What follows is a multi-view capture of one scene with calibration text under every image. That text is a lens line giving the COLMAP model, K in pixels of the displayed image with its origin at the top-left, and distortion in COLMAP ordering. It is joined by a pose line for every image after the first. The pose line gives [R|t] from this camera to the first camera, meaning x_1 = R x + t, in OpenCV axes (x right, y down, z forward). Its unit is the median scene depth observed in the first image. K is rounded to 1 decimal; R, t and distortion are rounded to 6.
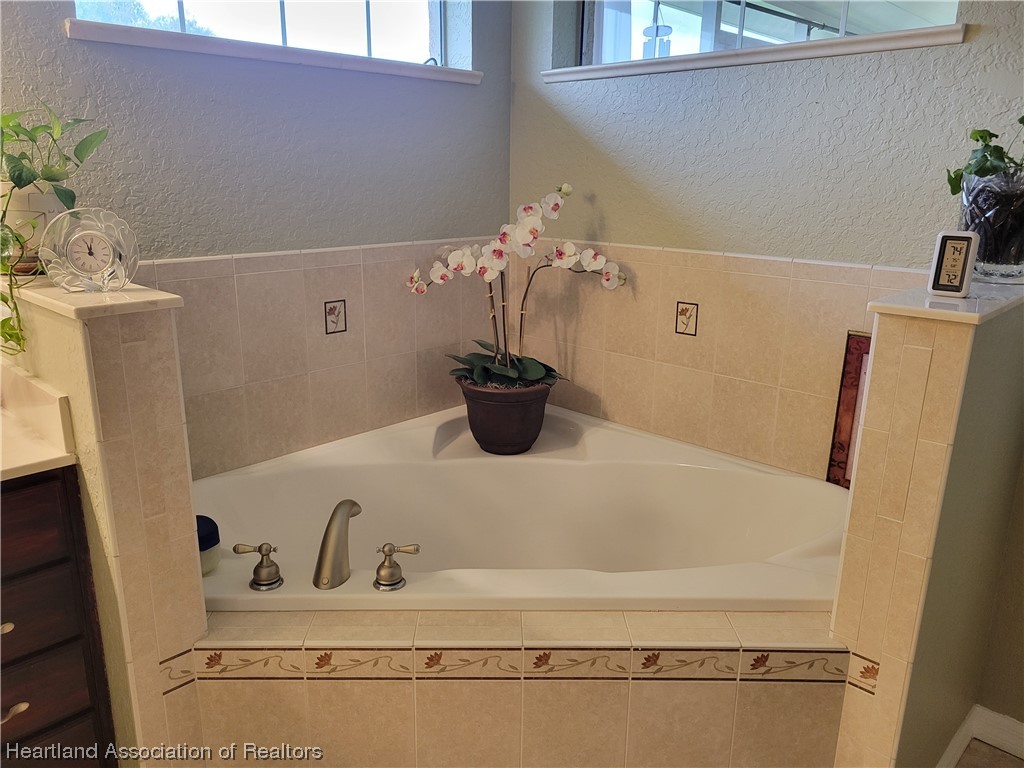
lens RADIAL K [[766.9, 0, 511.4], [0, 766.9, 382.1], [0, 0, 1]] dist [0.034342, -0.016452]
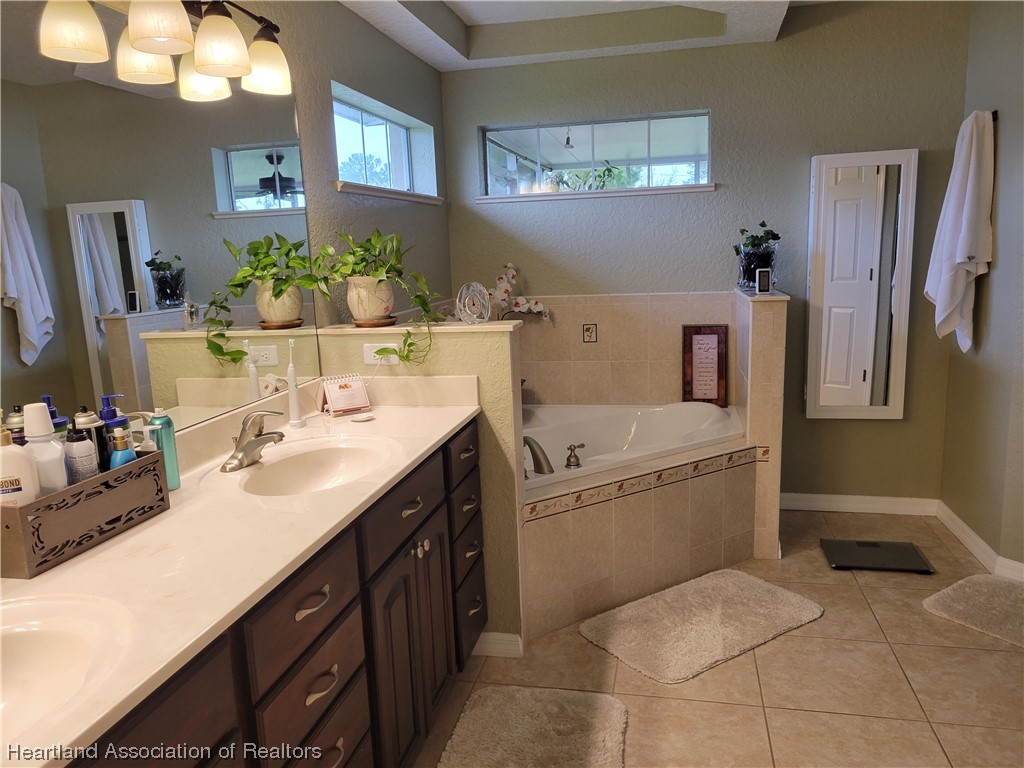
lens RADIAL K [[766.9, 0, 512.3], [0, 766.9, 389.3], [0, 0, 1]] dist [0.034342, -0.016452]
pose [[0.843731, -0.138340, 0.518632, -1.030118], [0.186991, 0.981446, -0.042412, 0.102856], [-0.503142, 0.132764, 0.853945, -0.483417]]
